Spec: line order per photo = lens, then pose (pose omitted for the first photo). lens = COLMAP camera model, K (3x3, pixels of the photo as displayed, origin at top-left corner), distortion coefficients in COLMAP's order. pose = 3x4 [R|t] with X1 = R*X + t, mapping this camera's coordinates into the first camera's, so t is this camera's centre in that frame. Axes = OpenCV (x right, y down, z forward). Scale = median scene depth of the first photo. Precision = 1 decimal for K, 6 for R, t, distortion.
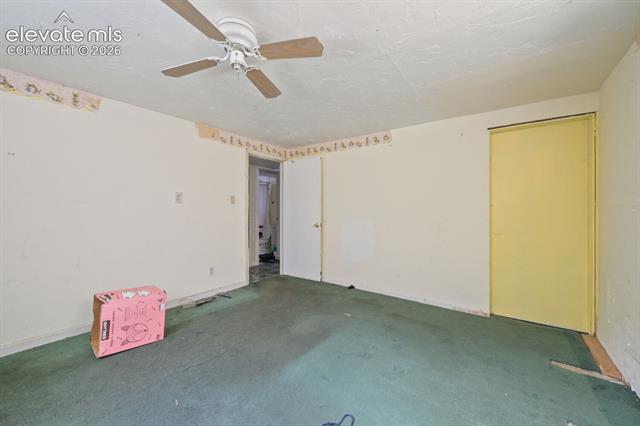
lens RADIAL K [[255.3, 0, 320.2], [0, 255.3, 211.2], [0, 0, 1]] dist [0.003867, -0.000465]
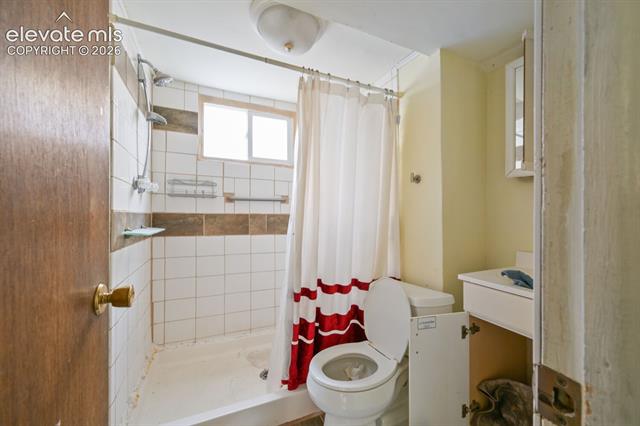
lens RADIAL K [[255.3, 0, 319.5], [0, 255.3, 215.1], [0, 0, 1]] dist [0.003867, -0.000465]
pose [[0.882607, -0.000530, -0.470110, -0.156580], [-0.000924, 0.999995, -0.002862, -0.001638], [0.470110, 0.002961, 0.882603, 0.773794]]
